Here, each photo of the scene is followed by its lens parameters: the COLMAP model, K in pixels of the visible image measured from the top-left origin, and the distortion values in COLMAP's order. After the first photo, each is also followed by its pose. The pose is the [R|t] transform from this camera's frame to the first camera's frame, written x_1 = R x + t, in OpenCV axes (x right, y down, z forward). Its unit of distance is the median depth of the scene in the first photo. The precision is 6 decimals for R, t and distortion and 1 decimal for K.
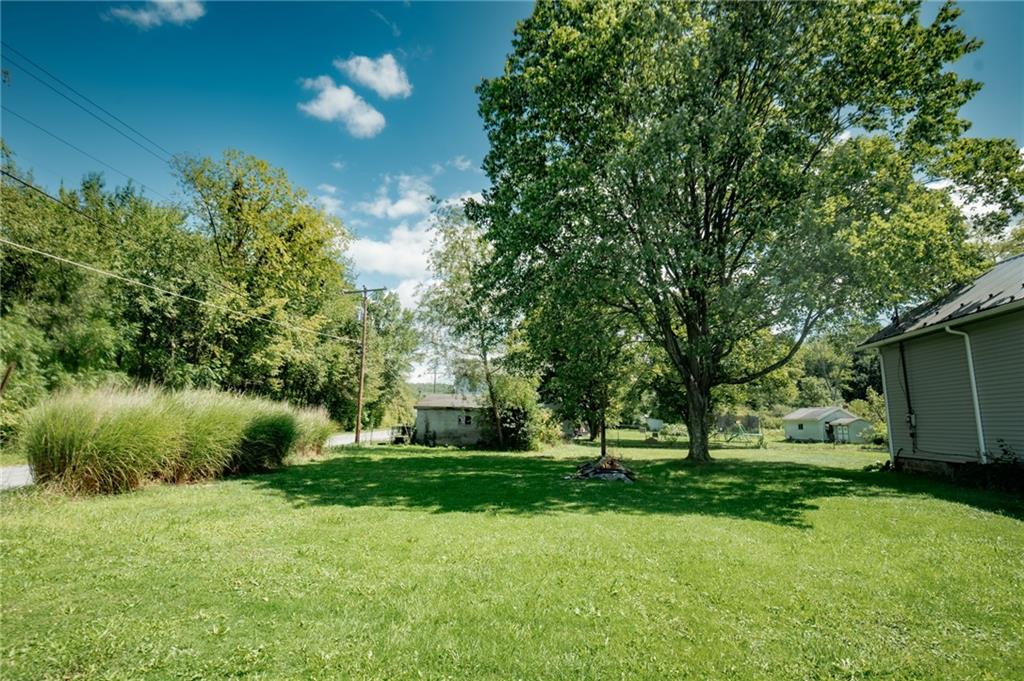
lens RADIAL K [[512.1, 0, 507.6], [0, 512.1, 335.3], [0, 0, 1]] dist [0.002052, 0.000566]
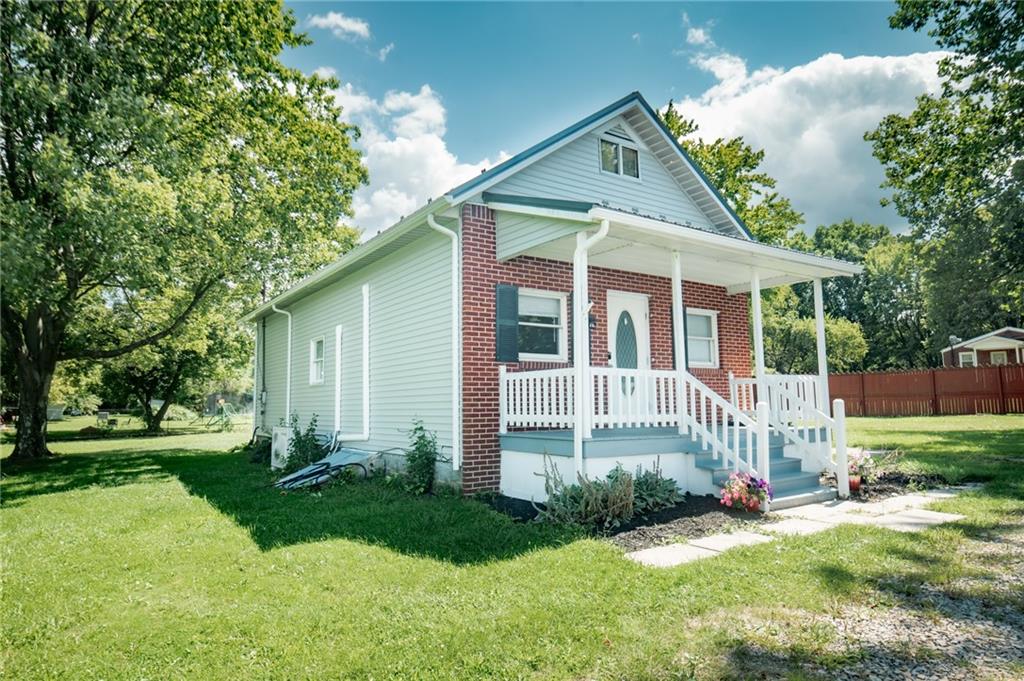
lens RADIAL K [[630.1, 0, 512.0], [0, 630.1, 340.5], [0, 0, 1]] dist [0.007252, 0.003554]
pose [[0.734810, 0.032422, 0.677498, 0.147685], [-0.082085, 0.995766, 0.041376, -0.015157], [-0.673288, -0.086016, 0.734360, -0.090556]]
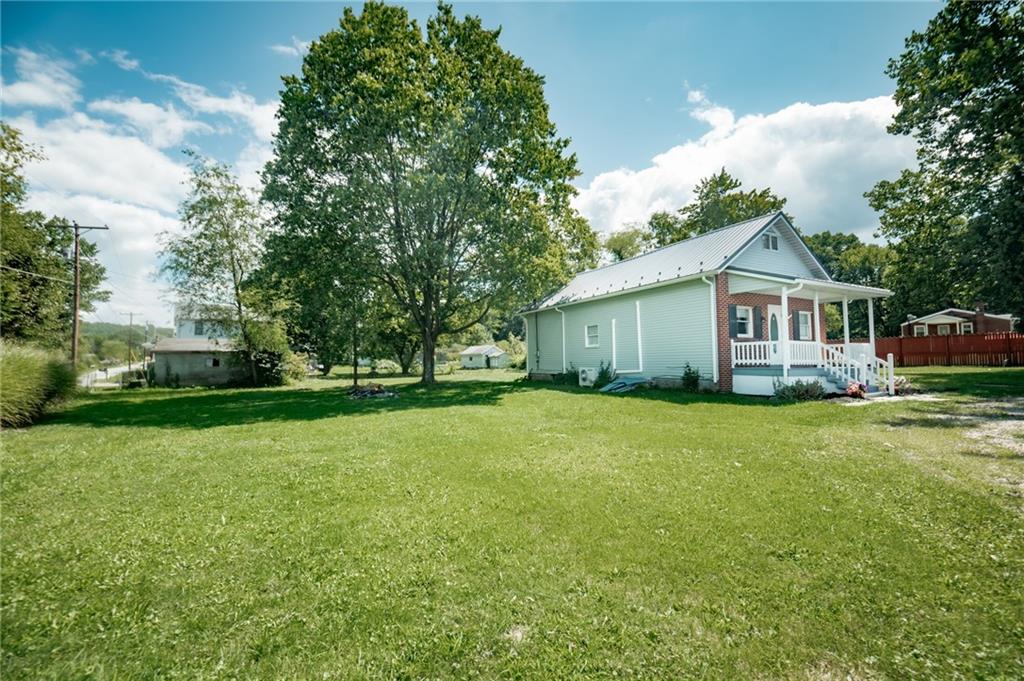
lens RADIAL K [[434.0, 0, 512.0], [0, 434.0, 340.5], [0, 0, 1]] dist [-0.000660, -0.000280]
pose [[0.809446, -0.005502, 0.587169, -0.113812], [-0.069056, 0.992125, 0.104495, -0.022496], [-0.583120, -0.125130, 0.802691, -0.113054]]
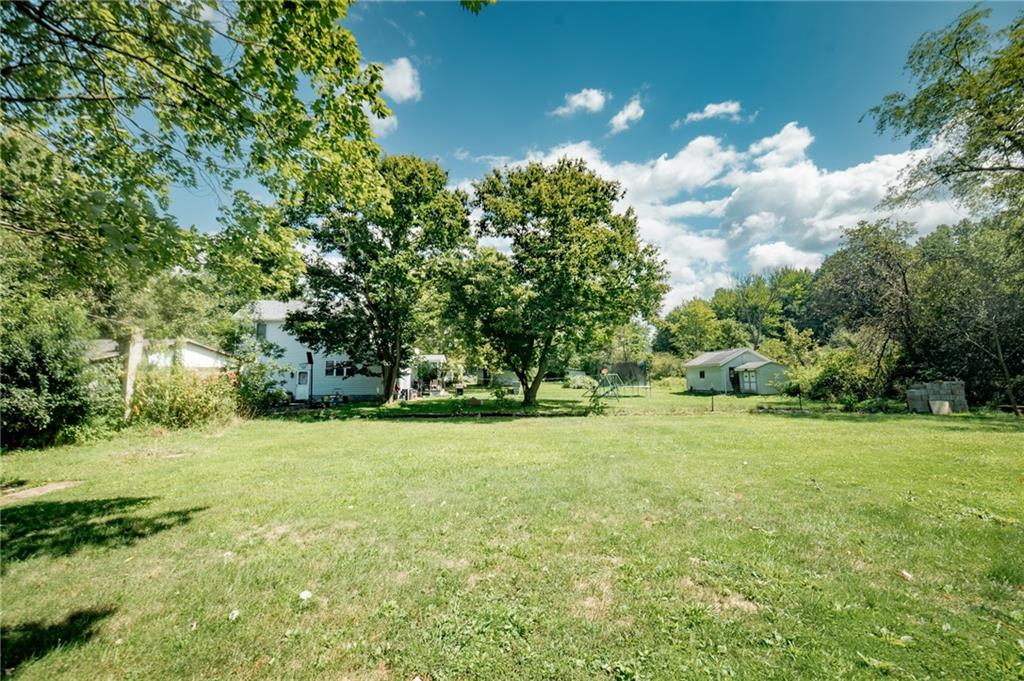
lens RADIAL K [[434.0, 0, 512.0], [0, 434.0, 340.5], [0, 0, 1]] dist [-0.000660, -0.000280]
pose [[0.999602, -0.021400, 0.018390, 0.463333], [0.019763, 0.996189, 0.084957, 0.109145], [-0.020138, -0.084560, 0.996215, 0.590135]]
